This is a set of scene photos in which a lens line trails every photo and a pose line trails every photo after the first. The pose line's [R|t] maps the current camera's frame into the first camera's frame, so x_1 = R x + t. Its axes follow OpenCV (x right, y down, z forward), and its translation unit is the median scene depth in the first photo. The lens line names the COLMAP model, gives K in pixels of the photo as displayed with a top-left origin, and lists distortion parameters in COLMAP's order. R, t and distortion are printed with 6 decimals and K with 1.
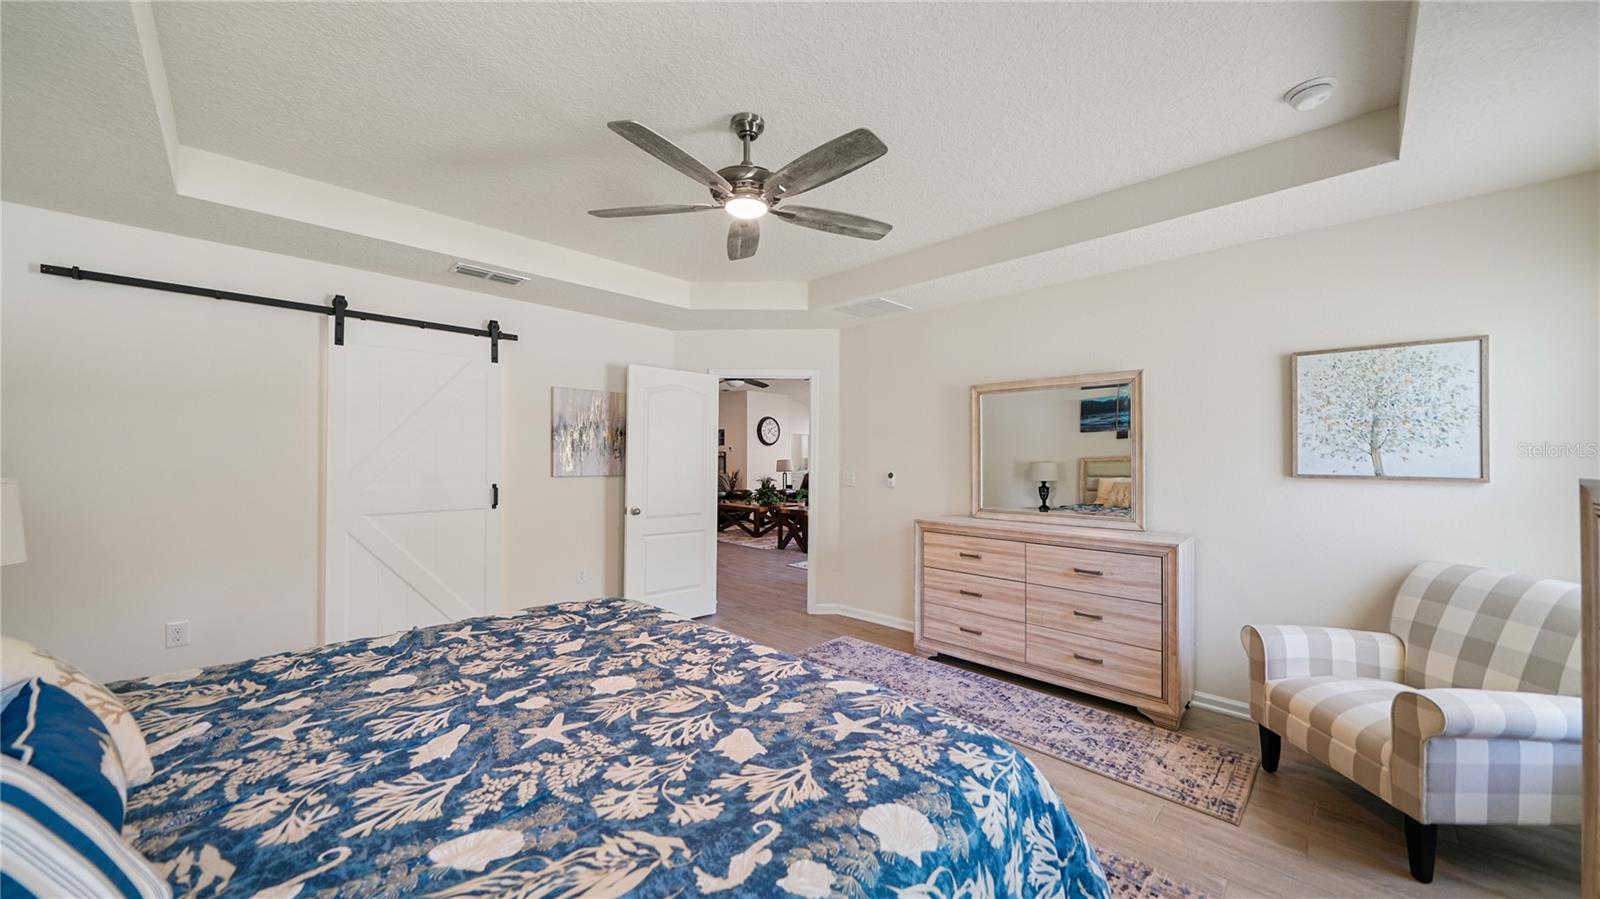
lens RADIAL K [[555.8, 0, 794.5], [0, 555.8, 458.3], [0, 0, 1]] dist [-0.003467, -0.001295]
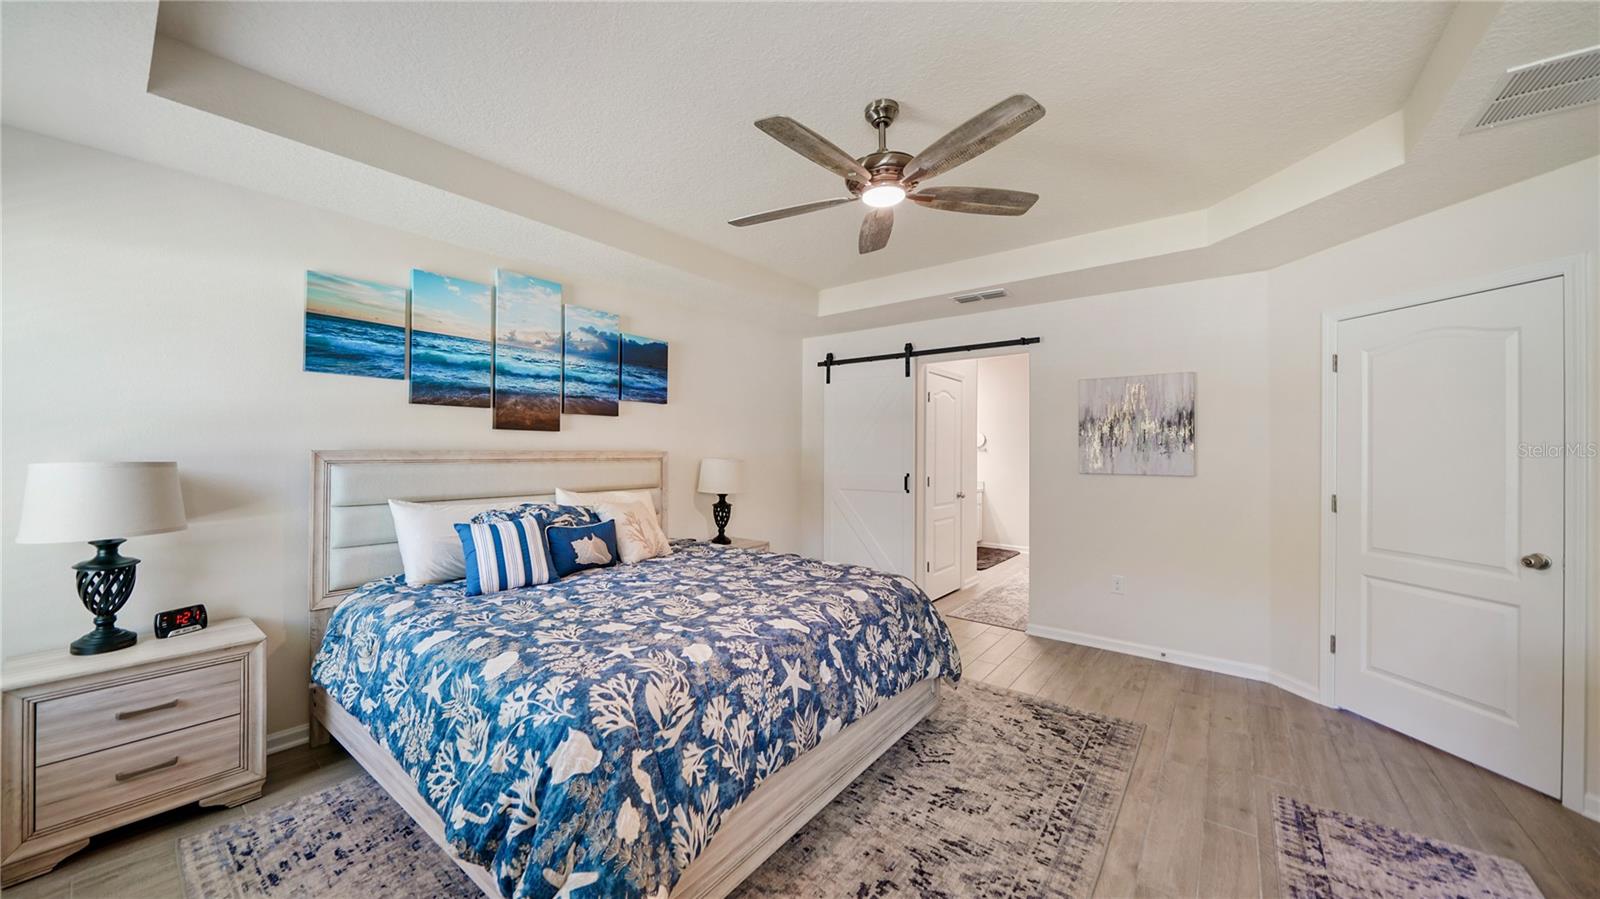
lens RADIAL K [[555.8, 0, 791.0], [0, 555.8, 447.8], [0, 0, 1]] dist [-0.003467, -0.001295]
pose [[0.114000, -0.010384, -0.993426, 1.295784], [-0.006228, 0.999918, -0.011167, 0.007898], [0.993461, 0.007460, 0.113926, 1.094935]]
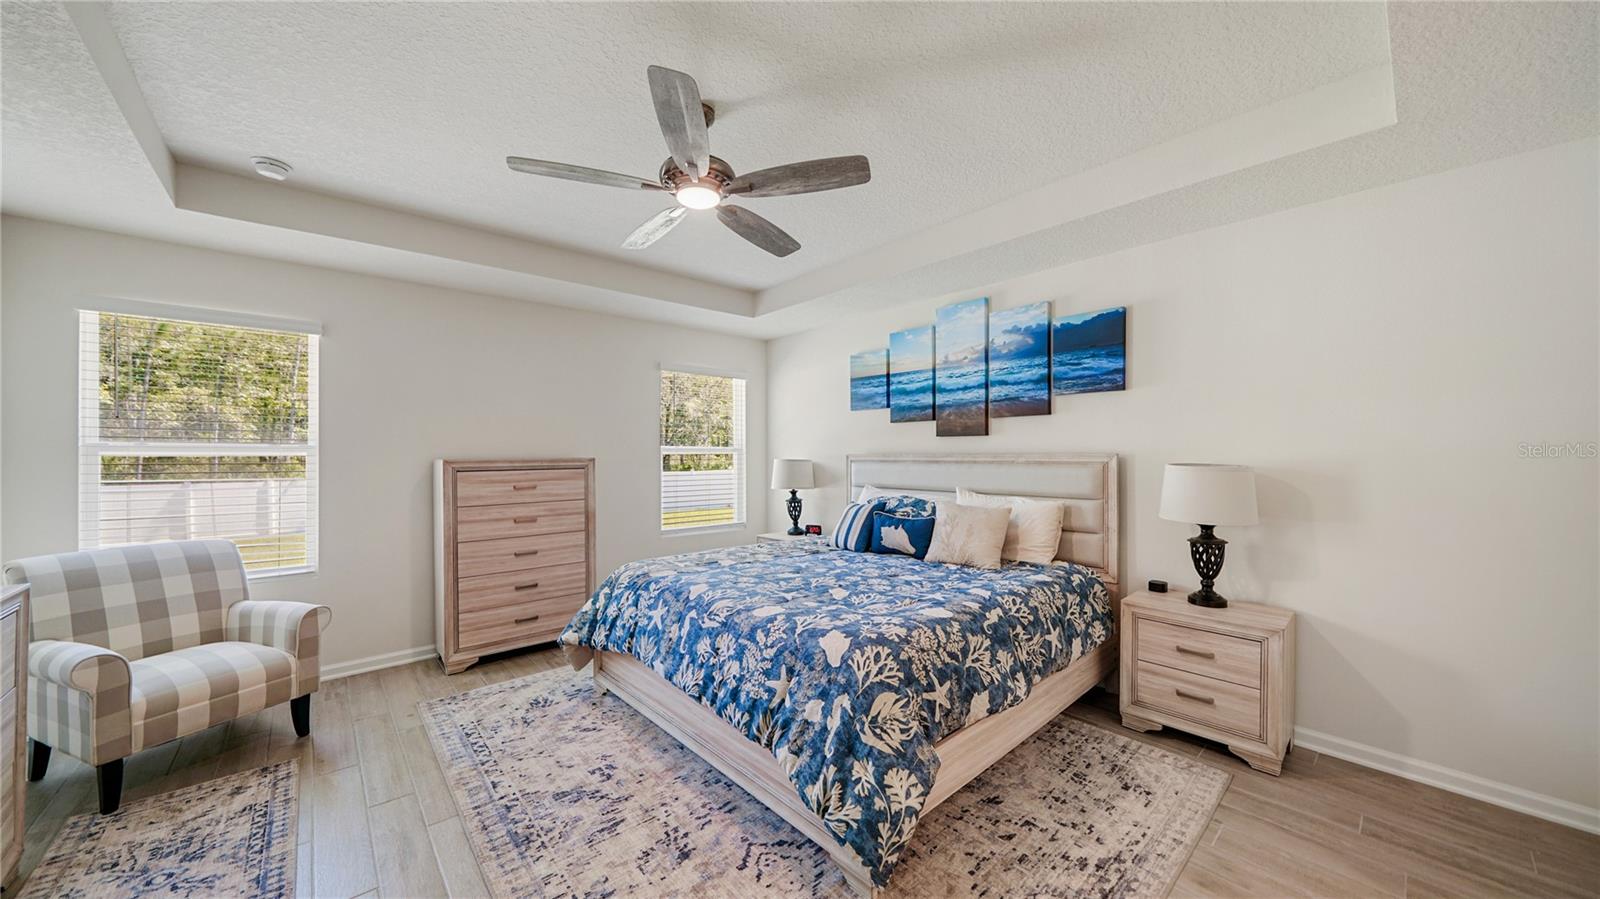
lens RADIAL K [[555.8, 0, 800.5], [0, 555.8, 453.4], [0, 0, 1]] dist [-0.003467, -0.001295]
pose [[-0.997954, -0.003046, 0.063864, -0.082979], [-0.002933, 0.999994, 0.001866, -0.000352], [-0.063869, 0.001675, -0.997957, 2.528993]]
